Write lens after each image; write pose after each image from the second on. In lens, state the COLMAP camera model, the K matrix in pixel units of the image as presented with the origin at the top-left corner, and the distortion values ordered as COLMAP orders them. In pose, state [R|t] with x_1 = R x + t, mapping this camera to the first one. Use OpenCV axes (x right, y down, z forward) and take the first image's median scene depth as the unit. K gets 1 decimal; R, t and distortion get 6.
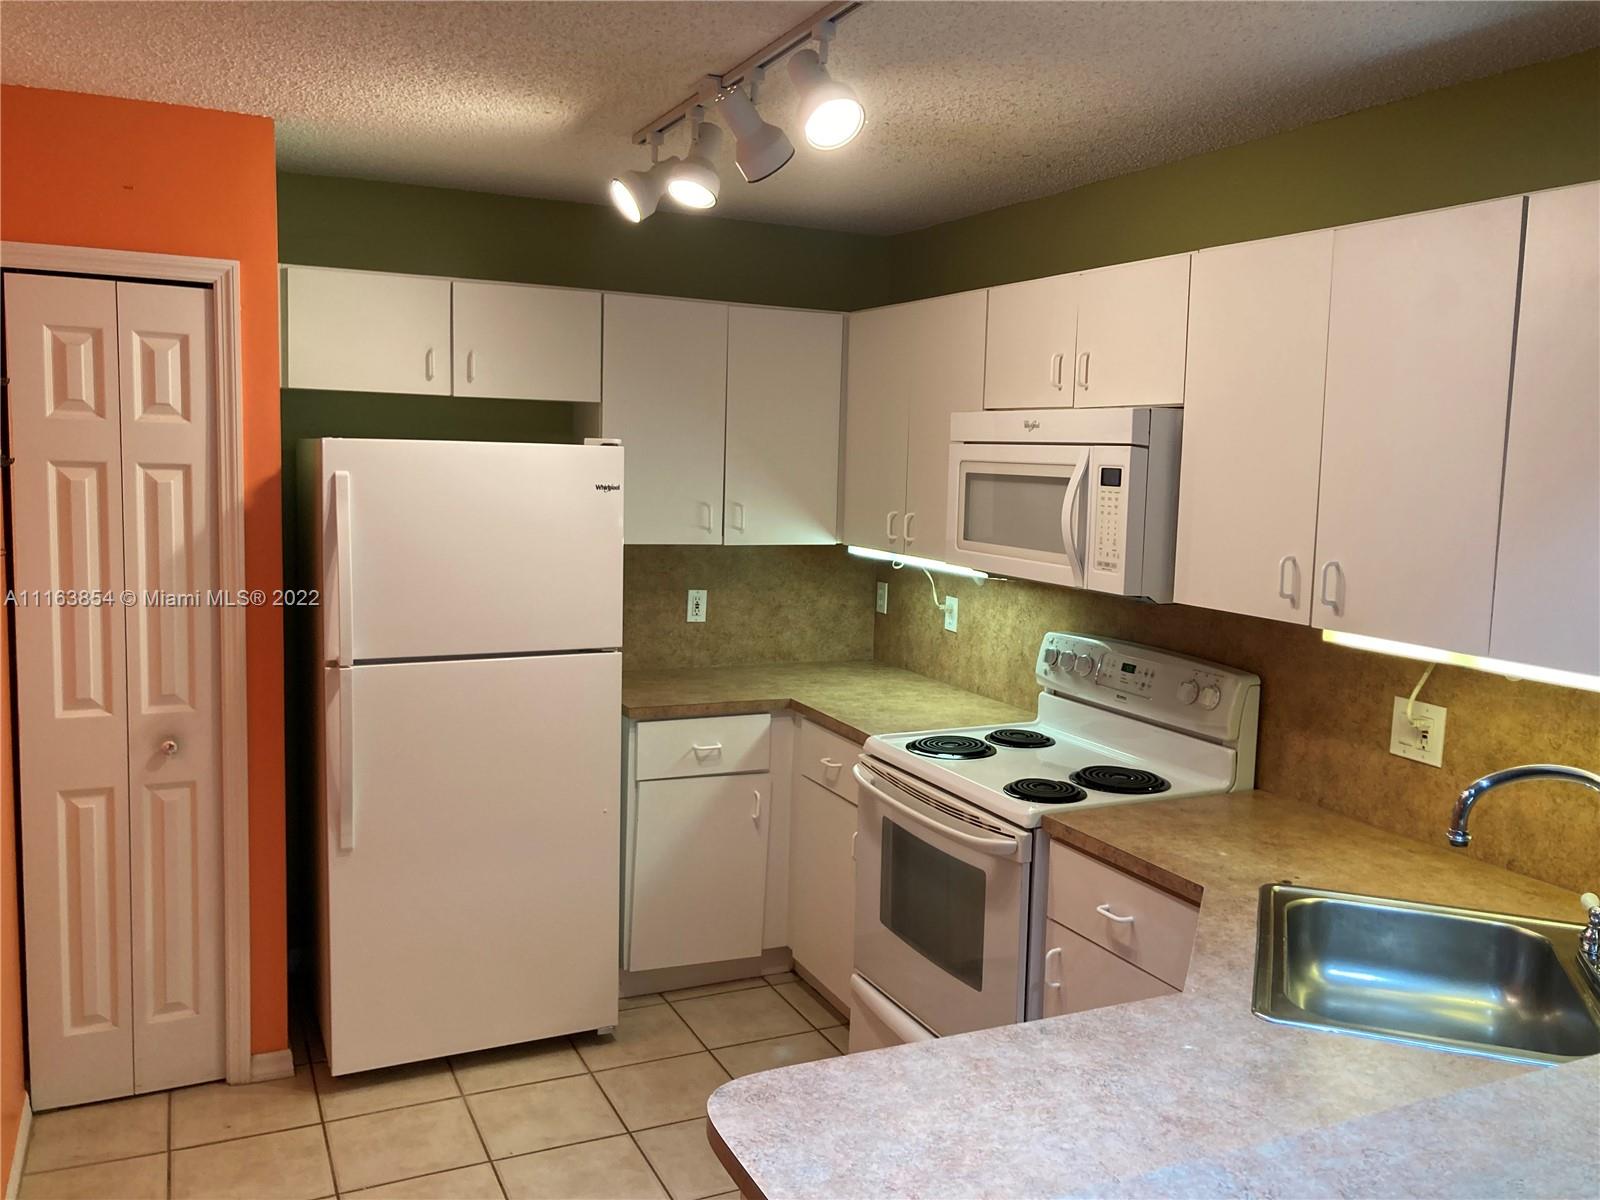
lens RADIAL K [[1307.9, 0, 808.7], [0, 1307.9, 596.5], [0, 0, 1]] dist [0.039319, -0.060077]
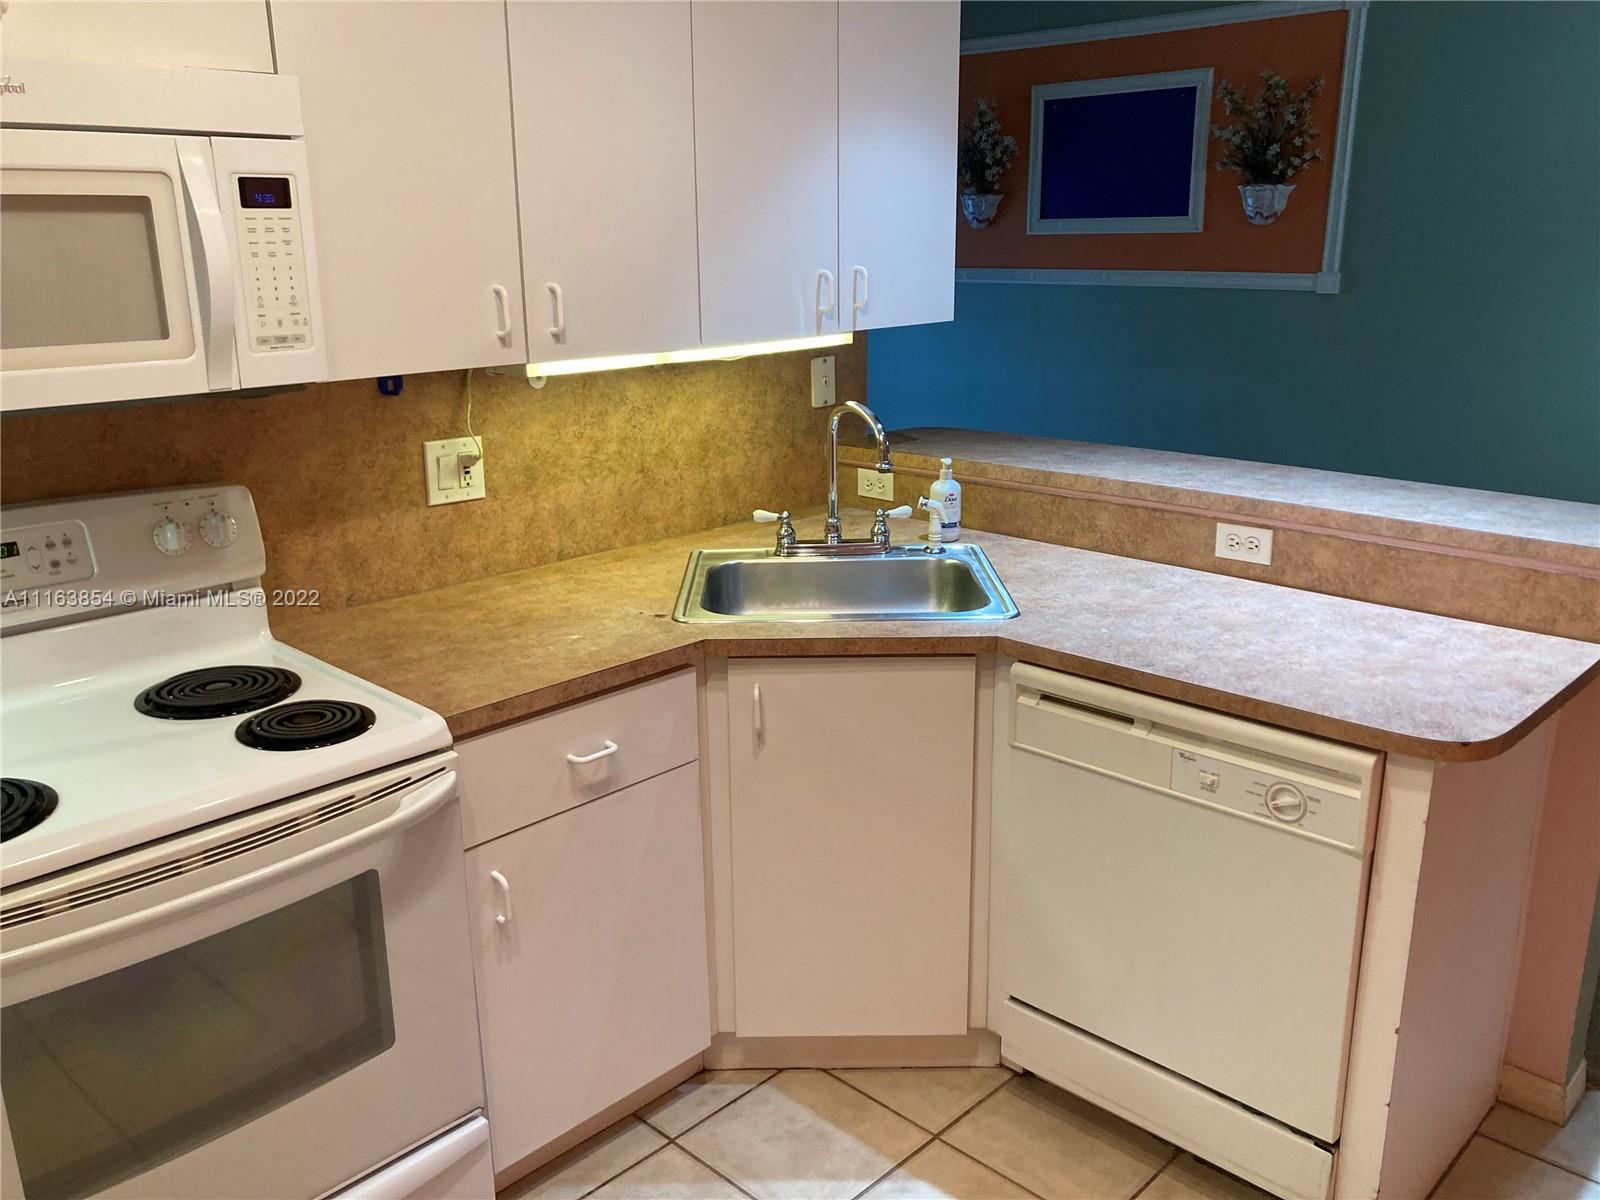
lens RADIAL K [[1307.9, 0, 805.8], [0, 1307.9, 595.5], [0, 0, 1]] dist [0.039319, -0.060077]
pose [[-0.348967, -0.277399, 0.895138, -0.424569], [0.106140, 0.937340, 0.331856, -0.085611], [-0.931105, 0.210817, -0.297658, 0.919566]]
